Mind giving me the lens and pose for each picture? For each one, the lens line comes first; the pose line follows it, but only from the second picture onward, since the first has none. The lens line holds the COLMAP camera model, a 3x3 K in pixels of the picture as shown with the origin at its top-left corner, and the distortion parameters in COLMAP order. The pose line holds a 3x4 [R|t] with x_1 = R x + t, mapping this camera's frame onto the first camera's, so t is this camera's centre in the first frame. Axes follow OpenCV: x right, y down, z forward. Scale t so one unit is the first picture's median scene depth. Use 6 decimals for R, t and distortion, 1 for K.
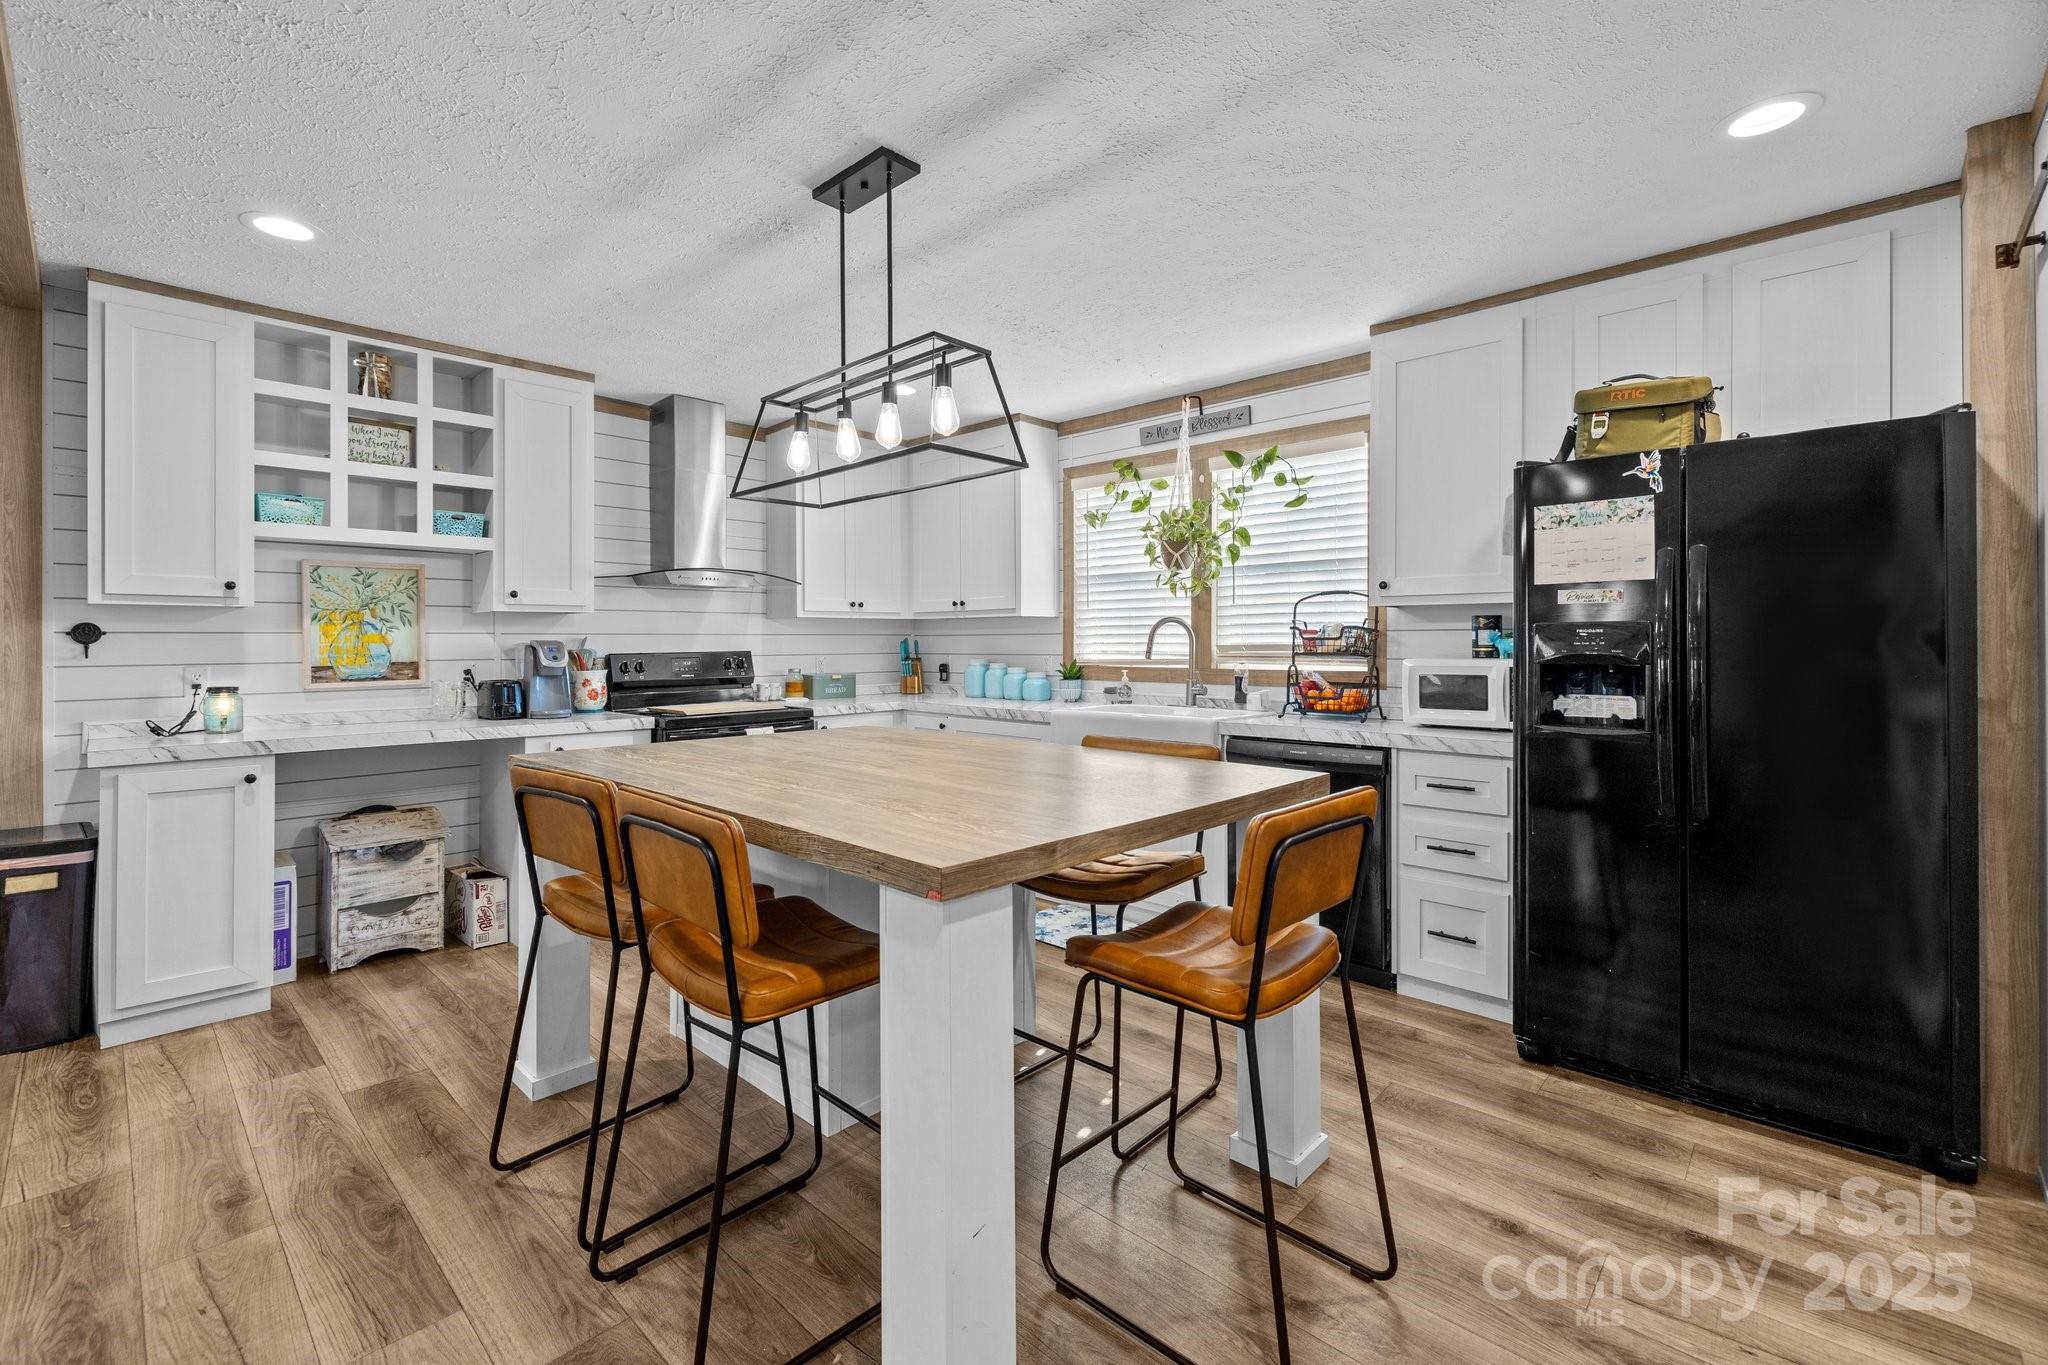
lens RADIAL K [[869.8, 0, 1006.1], [0, 869.8, 645.6], [0, 0, 1]] dist [-0.000927, -0.000659]
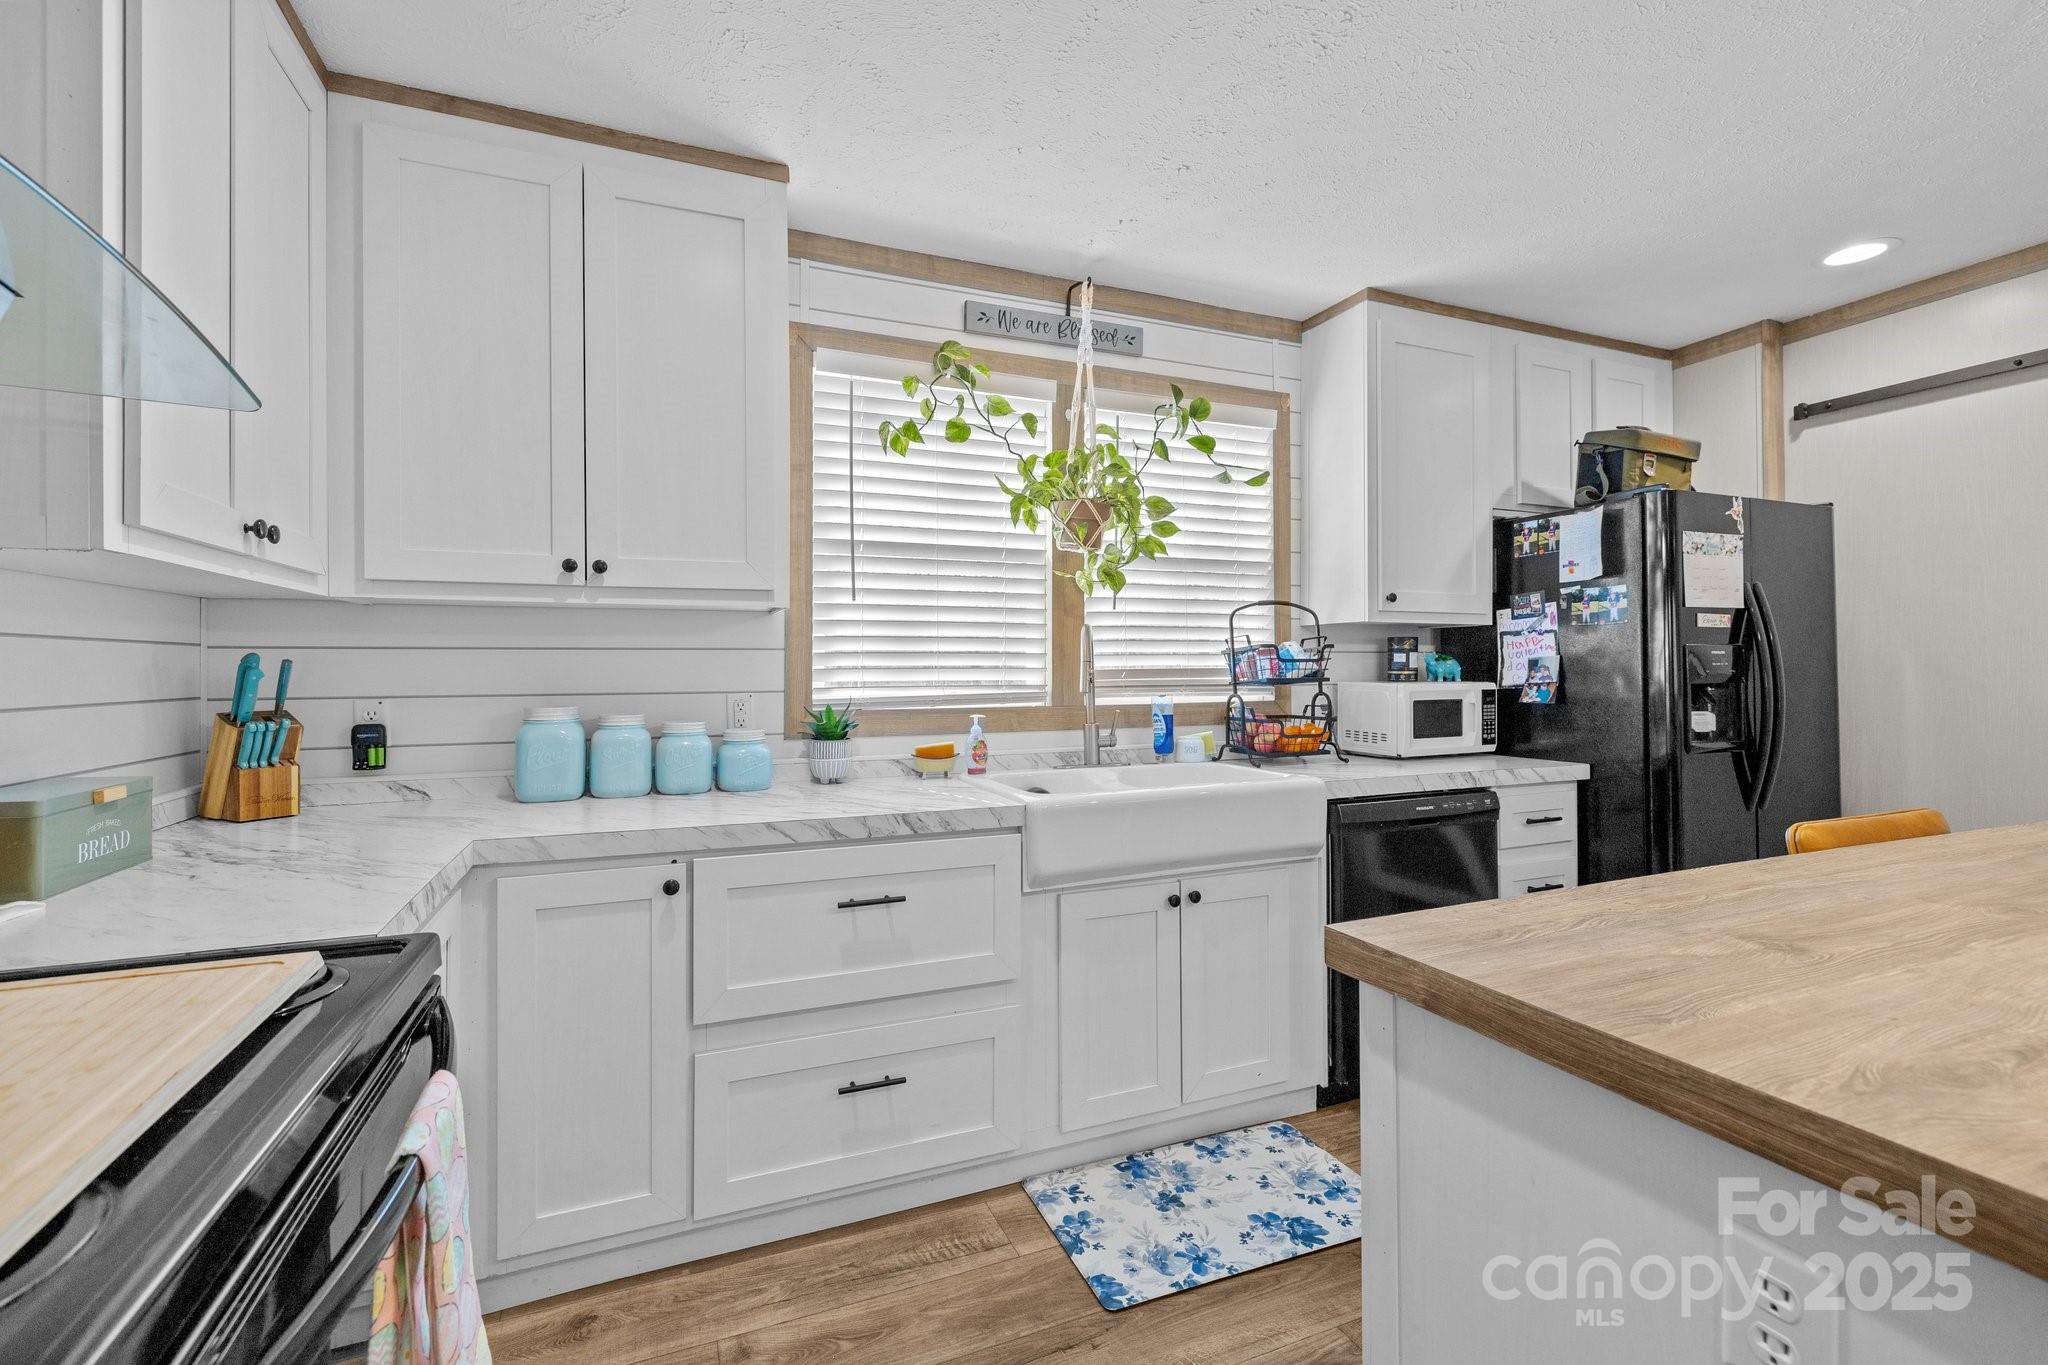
lens RADIAL K [[869.8, 0, 1002.9], [0, 869.8, 666.5], [0, 0, 1]] dist [-0.000927, -0.000659]
pose [[0.411116, 0.004298, 0.911573, -0.463752], [0.007530, 0.999939, -0.008111, 0.001716], [-0.911552, 0.010199, 0.411058, 0.932242]]
